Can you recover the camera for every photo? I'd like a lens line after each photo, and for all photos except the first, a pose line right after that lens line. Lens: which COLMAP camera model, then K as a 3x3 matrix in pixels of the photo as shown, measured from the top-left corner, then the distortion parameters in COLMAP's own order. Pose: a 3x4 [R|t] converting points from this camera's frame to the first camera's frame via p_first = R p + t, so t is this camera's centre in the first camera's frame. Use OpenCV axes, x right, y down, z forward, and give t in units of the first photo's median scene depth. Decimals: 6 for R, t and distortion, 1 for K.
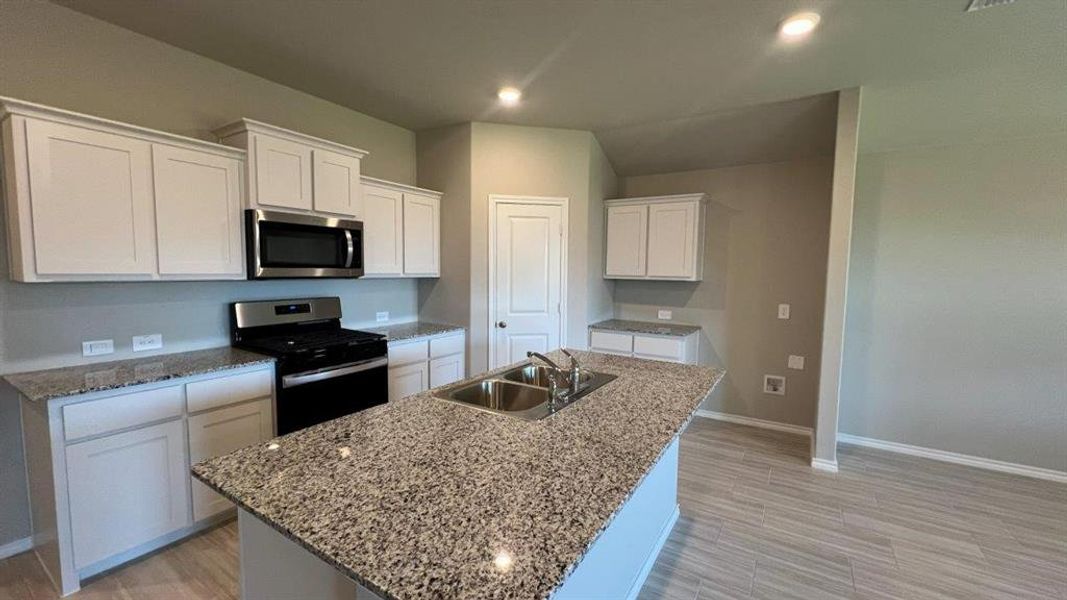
lens RADIAL K [[431.4, 0, 535.6], [0, 431.4, 305.3], [0, 0, 1]] dist [-0.002440, 0.000852]
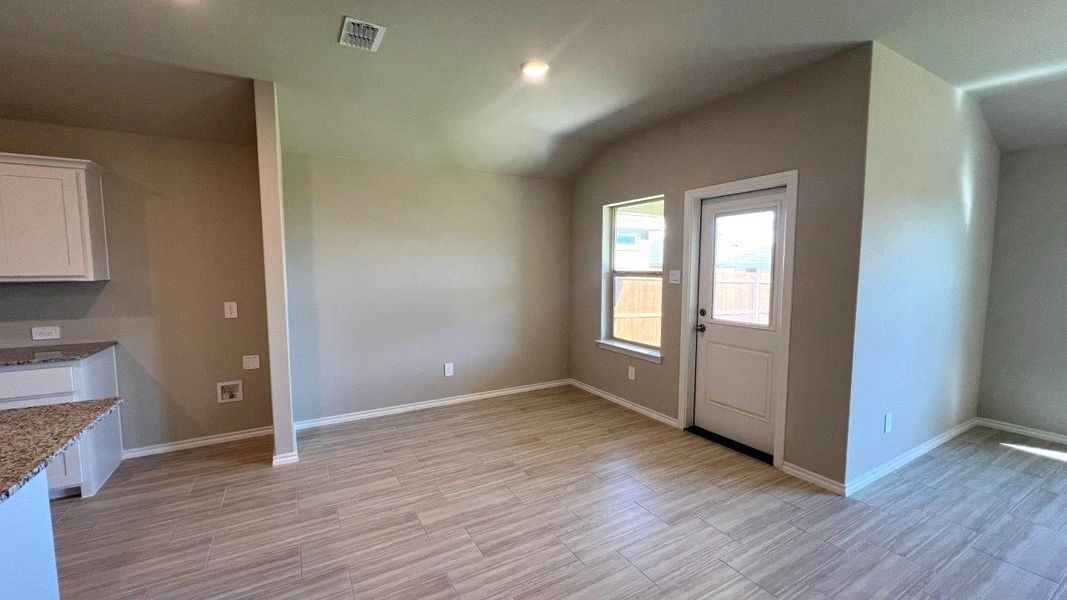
lens RADIAL K [[431.4, 0, 534.1], [0, 431.4, 301.2], [0, 0, 1]] dist [-0.002440, 0.000852]
pose [[0.470796, -0.086283, 0.878013, 0.091961], [0.088989, 0.994775, 0.050040, 0.009306], [-0.877742, 0.054575, 0.476015, 0.003311]]
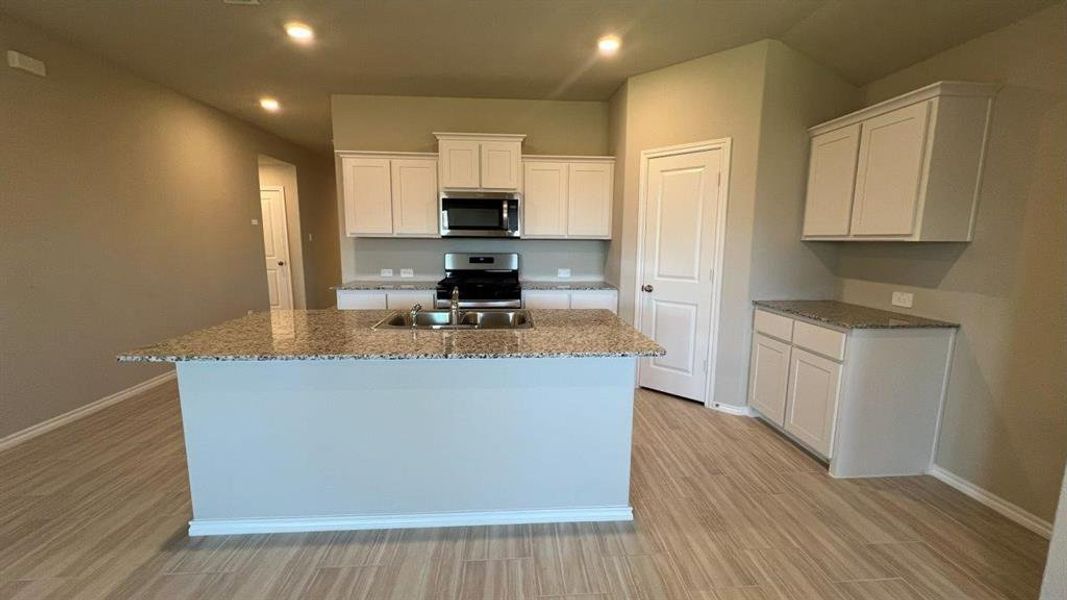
lens RADIAL K [[431.4, 0, 534.1], [0, 431.4, 304.2], [0, 0, 1]] dist [-0.002440, 0.000852]
pose [[0.579291, 0.111798, -0.807418, 0.639555], [-0.069620, 0.993716, 0.087644, 0.015686], [0.812143, 0.005441, 0.583434, 0.284672]]
